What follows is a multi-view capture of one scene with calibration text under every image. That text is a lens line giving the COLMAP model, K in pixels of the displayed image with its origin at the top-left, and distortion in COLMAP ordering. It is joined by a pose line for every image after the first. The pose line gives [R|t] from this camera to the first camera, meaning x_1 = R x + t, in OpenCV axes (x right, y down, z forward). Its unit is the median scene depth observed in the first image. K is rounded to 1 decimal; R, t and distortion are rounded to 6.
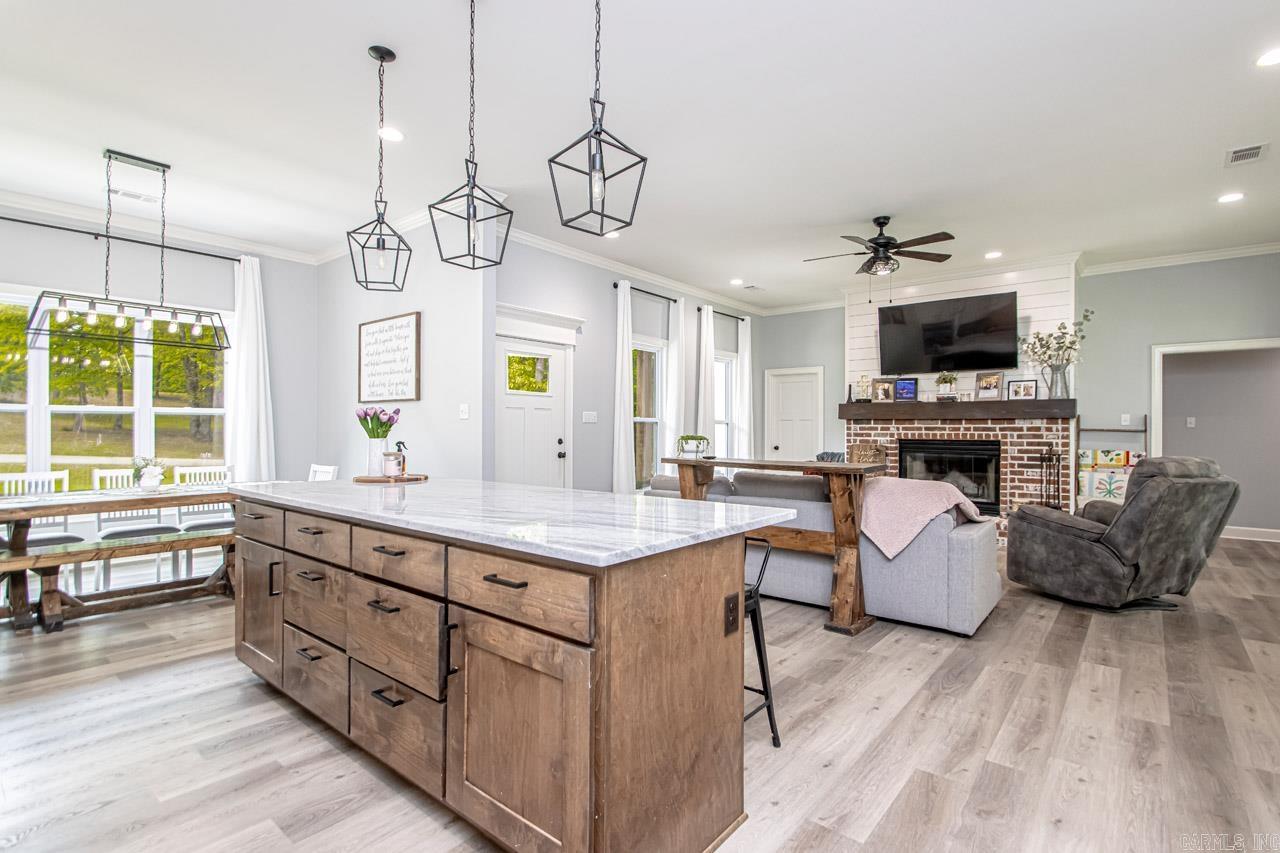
lens RADIAL K [[607.7, 0, 646.1], [0, 607.7, 430.0], [0, 0, 1]] dist [0.017621, -0.015046]
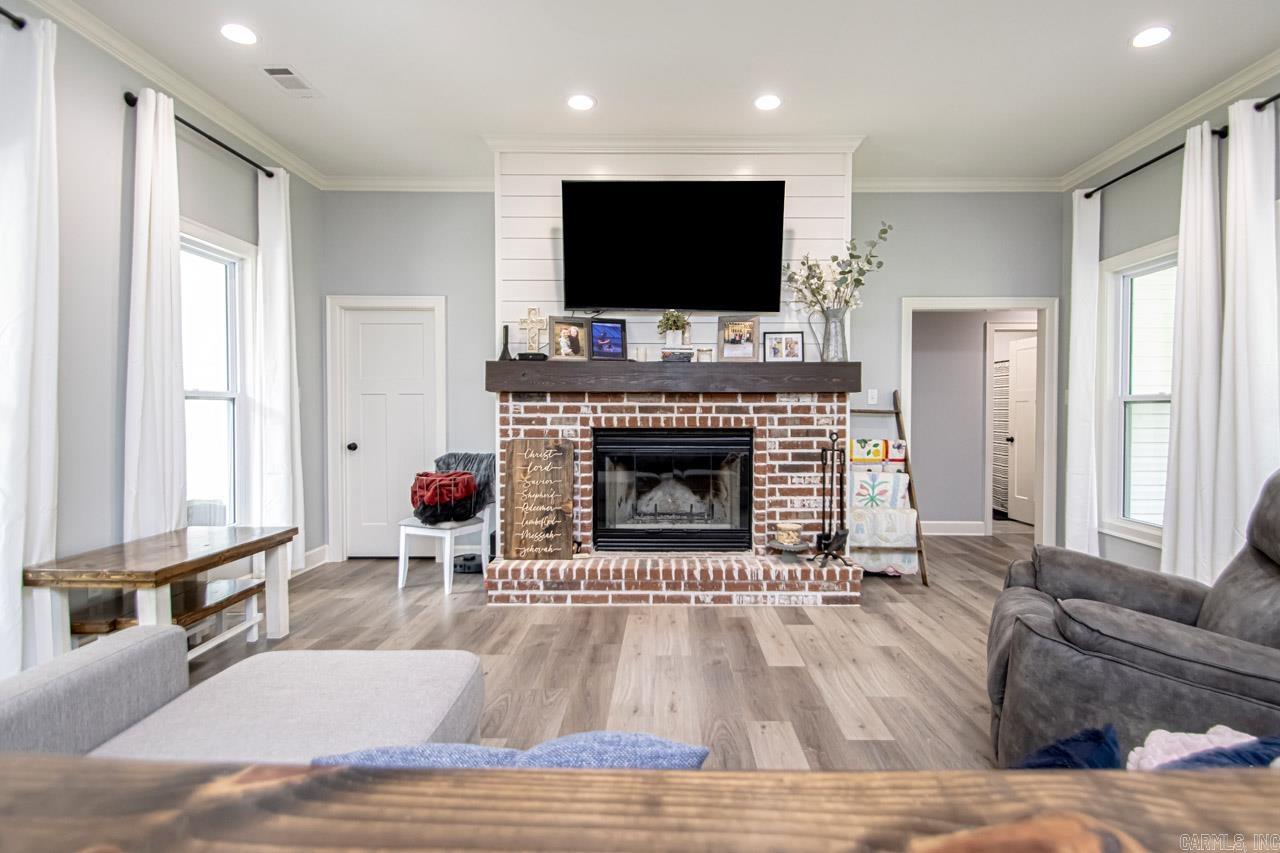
lens RADIAL K [[607.7, 0, 661.7], [0, 607.7, 428.0], [0, 0, 1]] dist [0.017621, -0.015046]
pose [[0.778143, -0.019852, 0.627773, 0.138820], [0.004821, 0.999660, 0.025636, 0.000810], [-0.628068, -0.016922, 0.777974, 0.650692]]
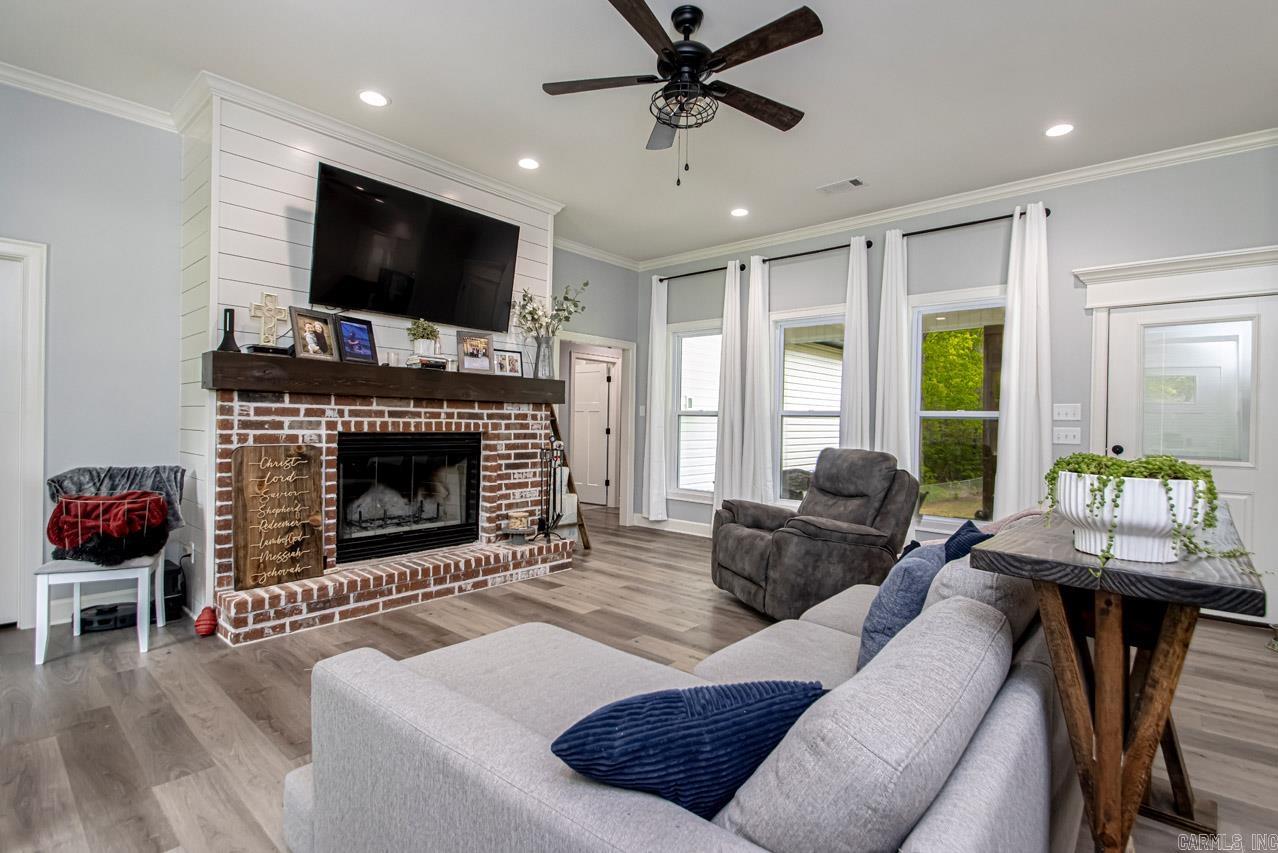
lens RADIAL K [[606.8, 0, 651.3], [0, 606.8, 430.0], [0, 0, 1]] dist [0.017621, -0.015046]
pose [[0.031589, -0.018497, 0.999330, -0.120924], [-0.014799, 0.999710, 0.018972, -0.001758], [-0.999391, -0.015389, 0.031306, 0.882108]]
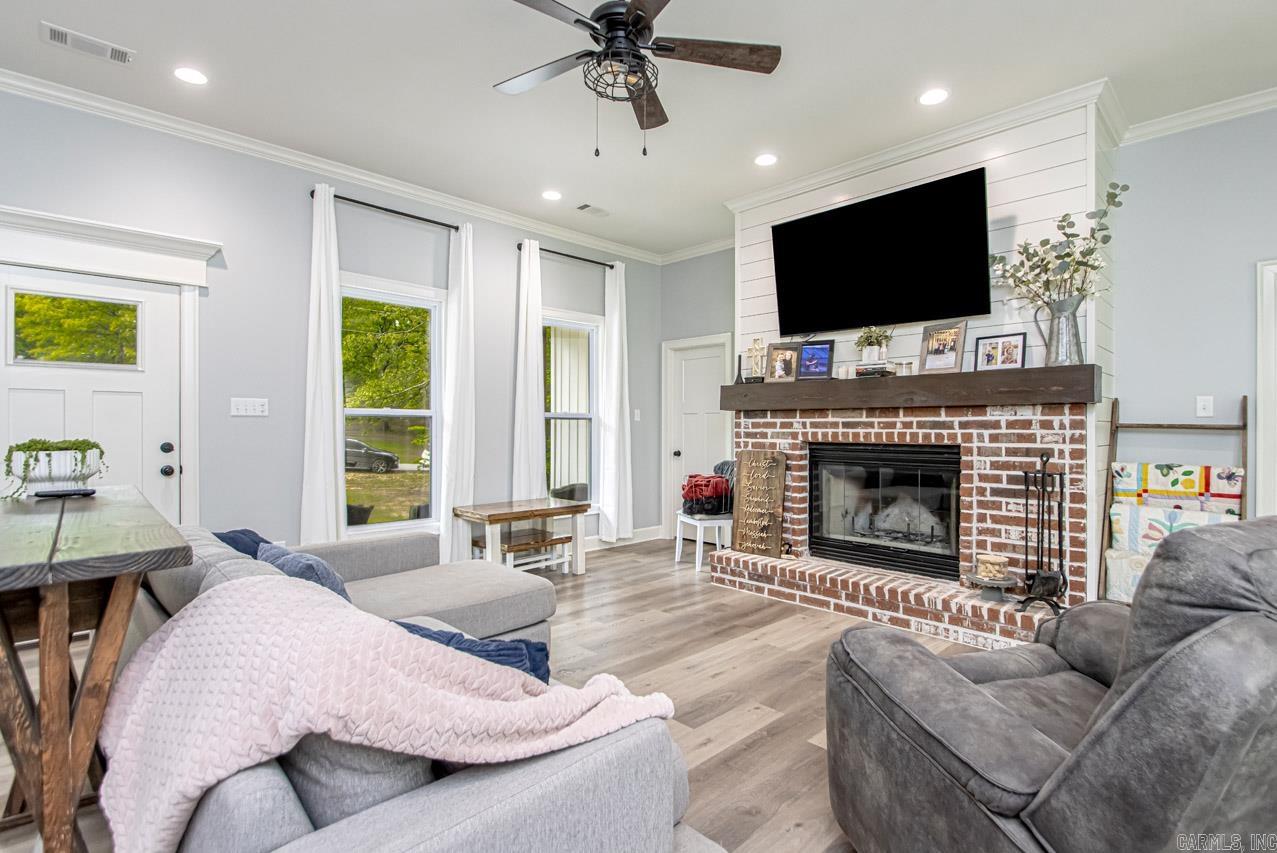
lens RADIAL K [[606.3, 0, 655.2], [0, 606.3, 433.1], [0, 0, 1]] dist [0.017621, -0.015046]
pose [[0.994622, -0.001773, -0.103553, 0.403394], [0.002369, 0.999981, 0.005632, 0.002557], [0.103542, -0.005847, 0.994608, 0.470757]]
